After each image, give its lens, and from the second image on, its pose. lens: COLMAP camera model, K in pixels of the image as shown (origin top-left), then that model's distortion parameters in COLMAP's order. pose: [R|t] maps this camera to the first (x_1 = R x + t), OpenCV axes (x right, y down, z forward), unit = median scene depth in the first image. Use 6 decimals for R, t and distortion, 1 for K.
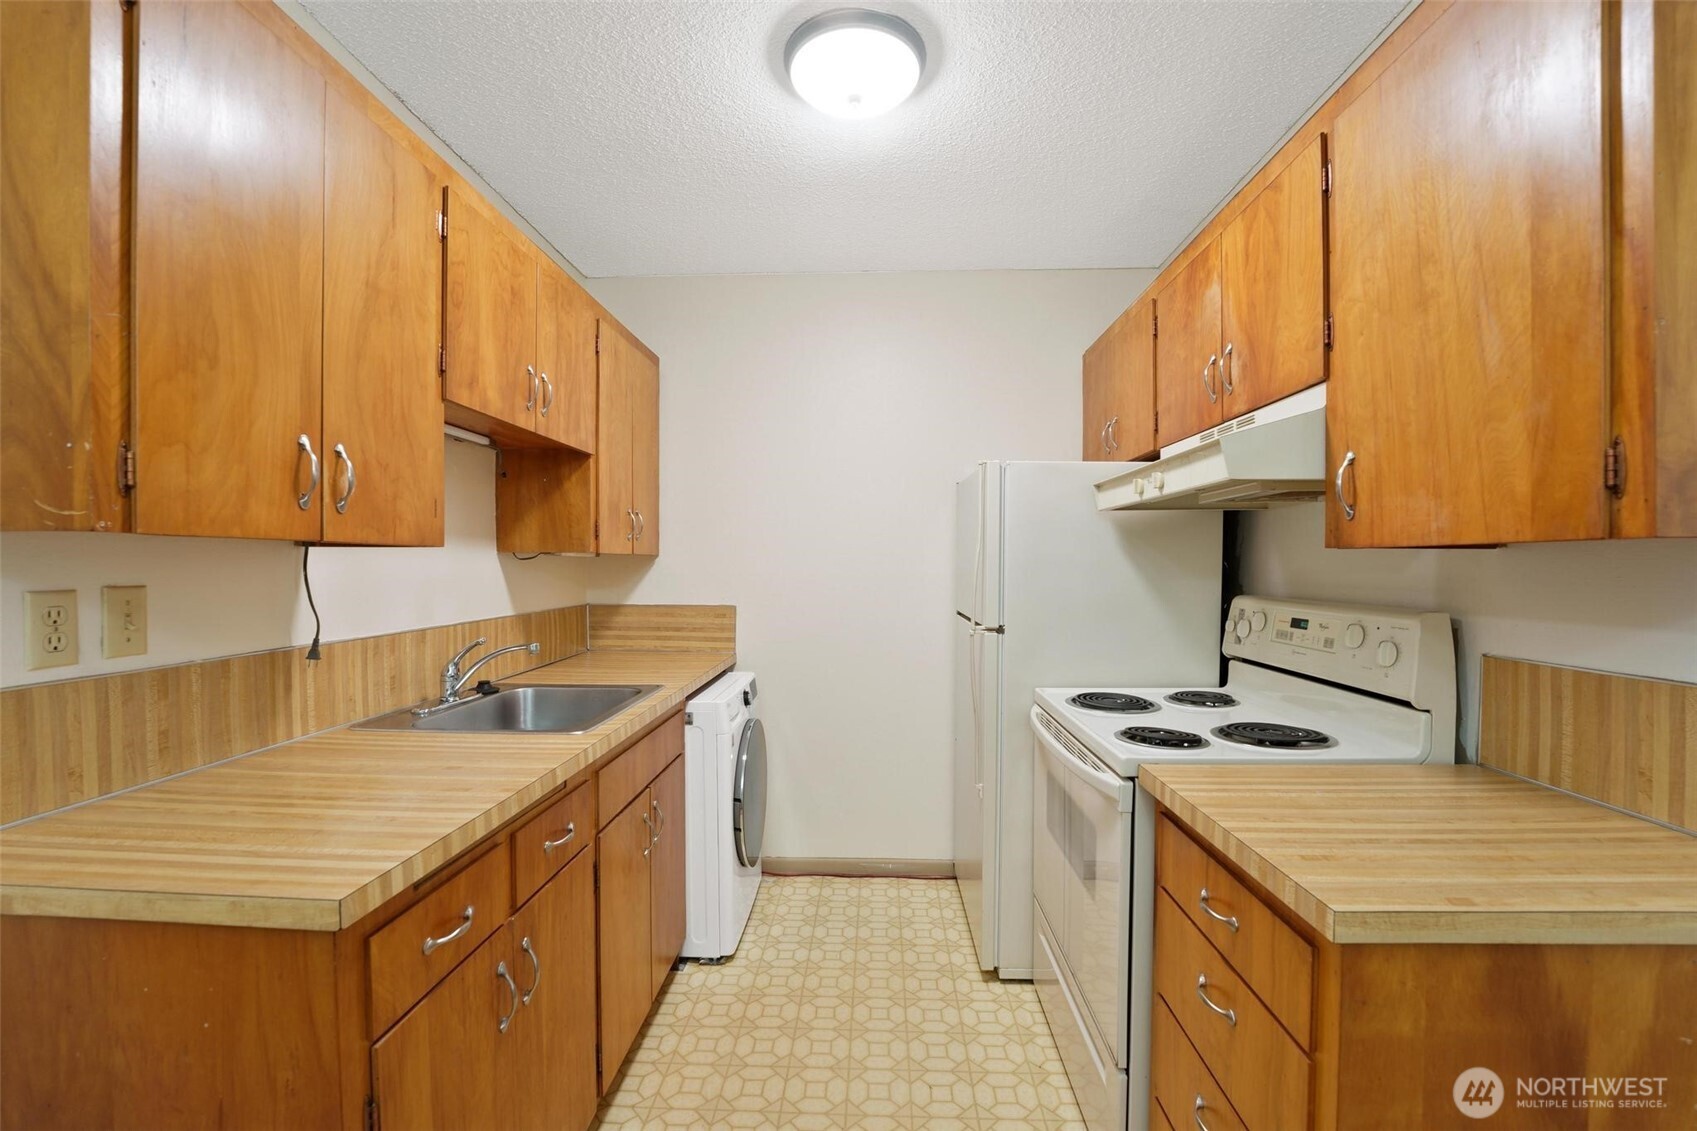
lens RADIAL K [[714.2, 0, 847.8], [0, 714.2, 580.4], [0, 0, 1]] dist [-0.023531, 0.000202]
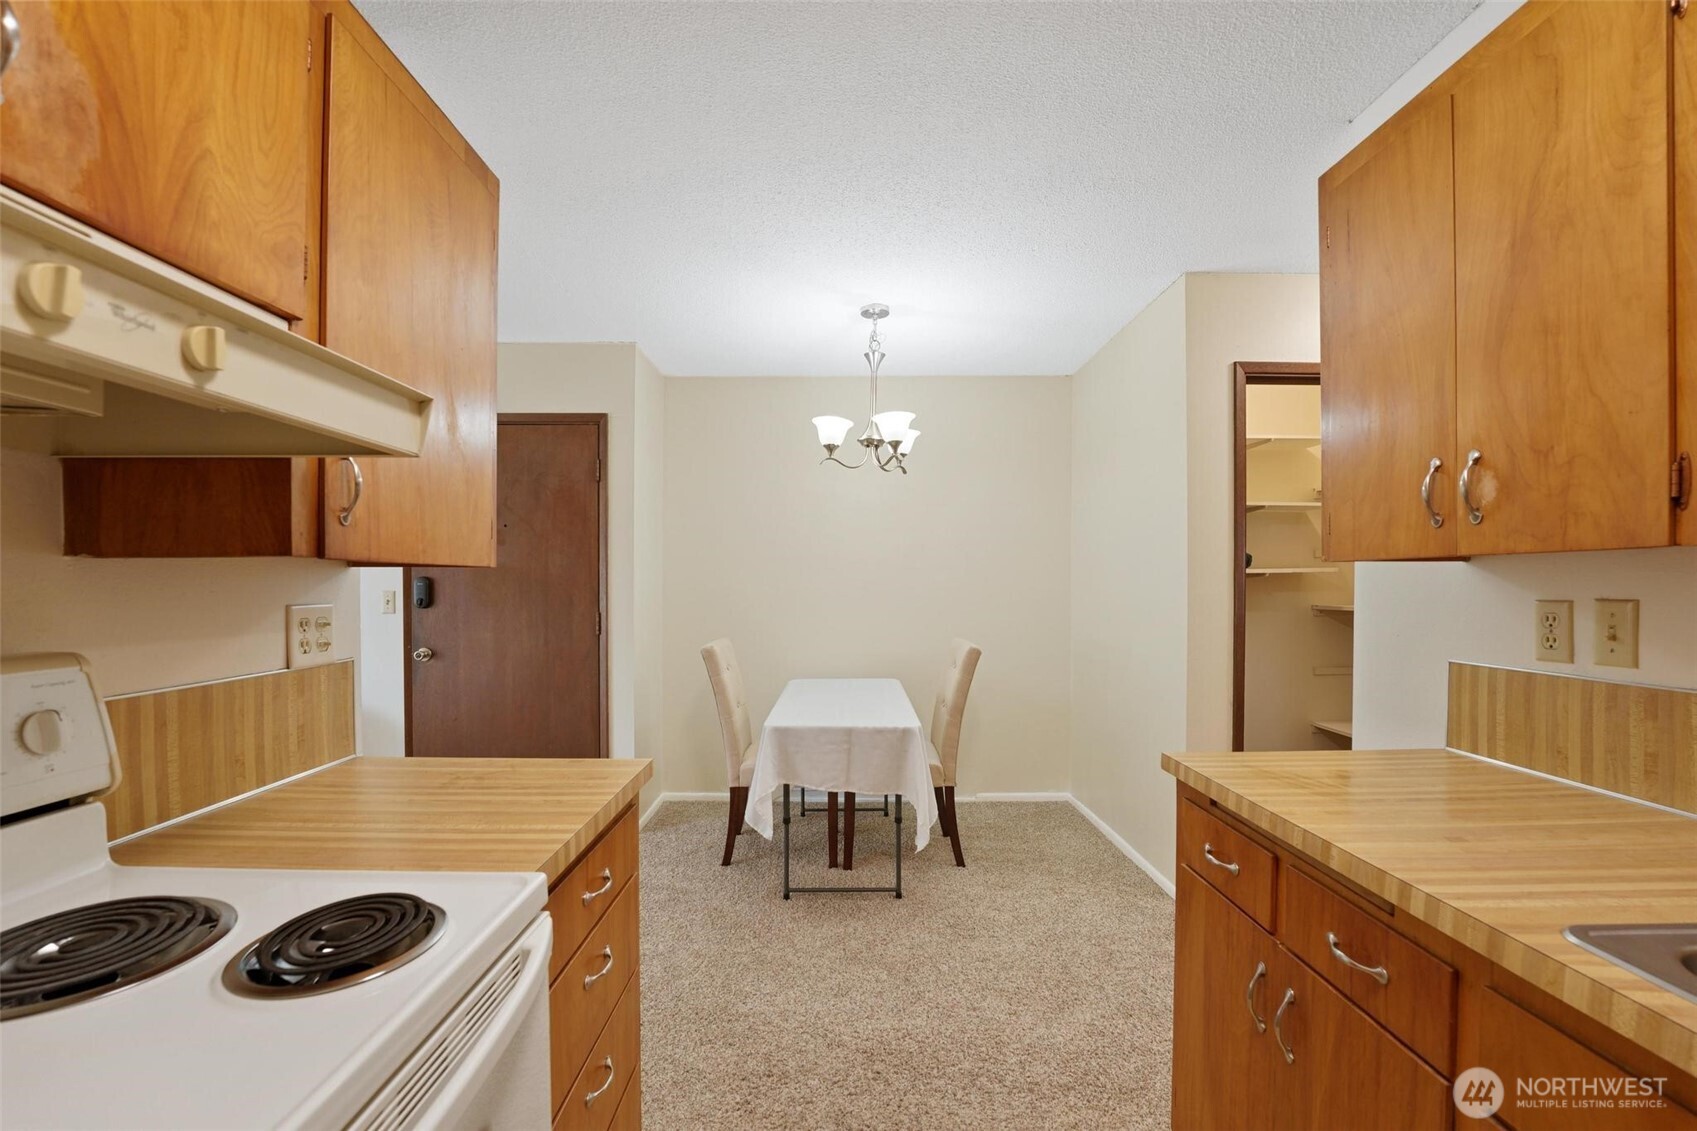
lens RADIAL K [[706.4, 0, 844.0], [0, 706.4, 592.1], [0, 0, 1]] dist [-0.013327, 0.000019]
pose [[-0.998588, 0.001813, -0.053088, 0.149785], [0.000160, 0.999515, 0.031136, -0.030036], [0.053119, 0.031083, -0.998104, 1.684445]]
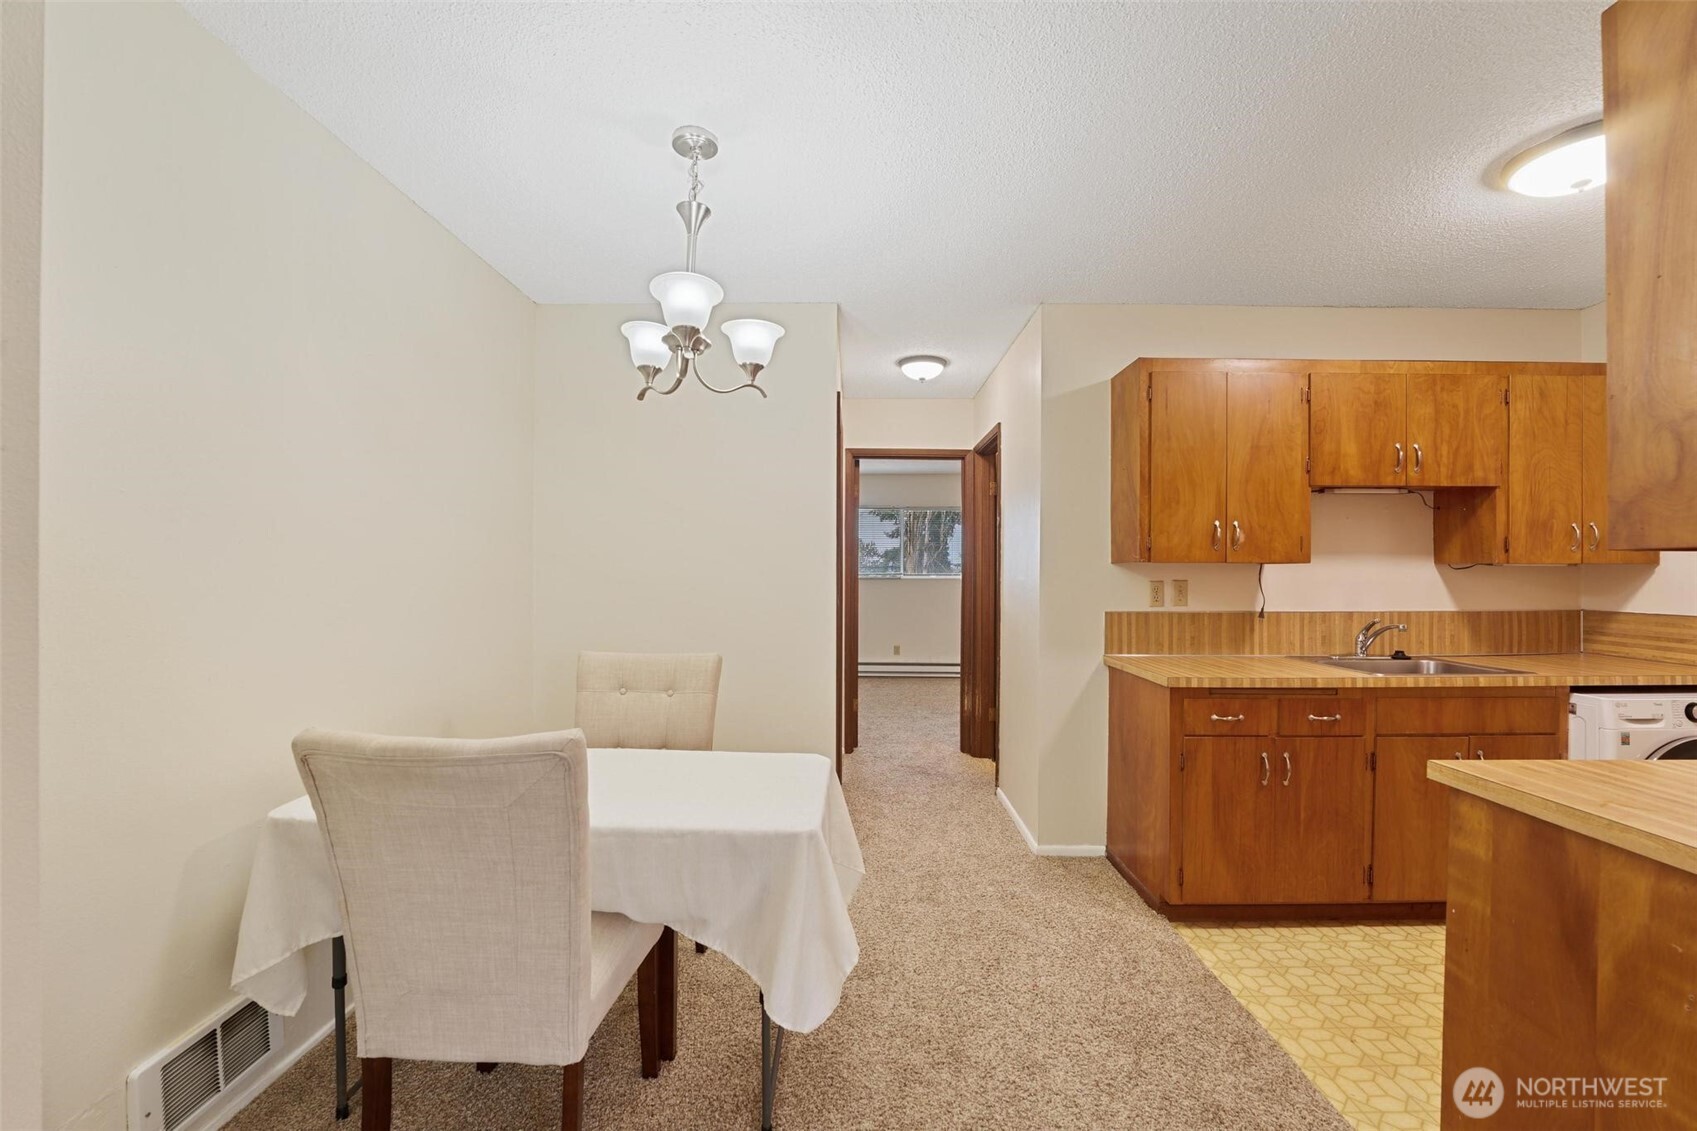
lens RADIAL K [[690.9, 0, 848.4], [0, 690.9, 577.0], [0, 0, 1]] dist [-0.028121, 0.002835]
pose [[0.034968, 0.005164, -0.999375, 1.358375], [-0.023756, 0.999708, 0.004334, 0.012263], [0.999106, 0.023589, 0.035080, -0.329801]]
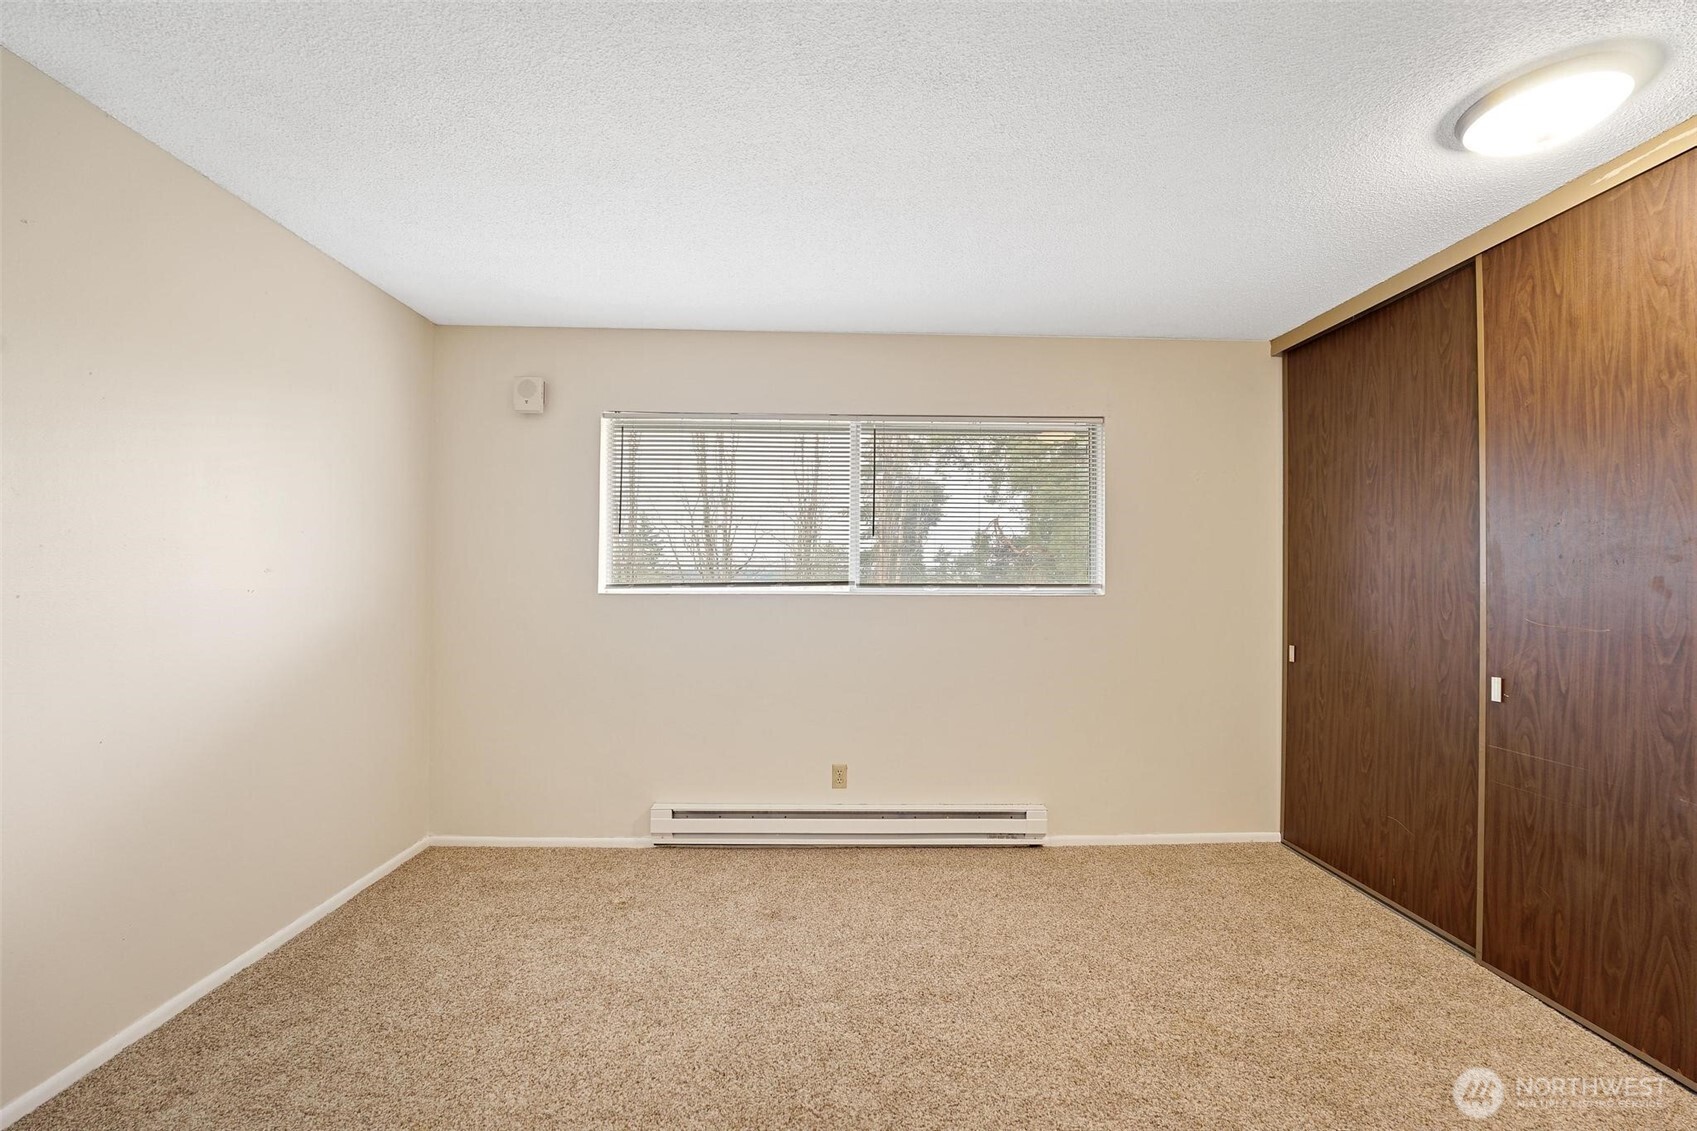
lens RADIAL K [[693.6, 0, 861.8], [0, 693.6, 567.3], [0, 0, 1]] dist [-0.023788, 0.000725]
pose [[0.093635, -0.014862, -0.995496, -2.348050], [-0.022720, 0.999596, -0.017061, -0.012054], [0.995347, 0.024215, 0.093259, 0.165432]]
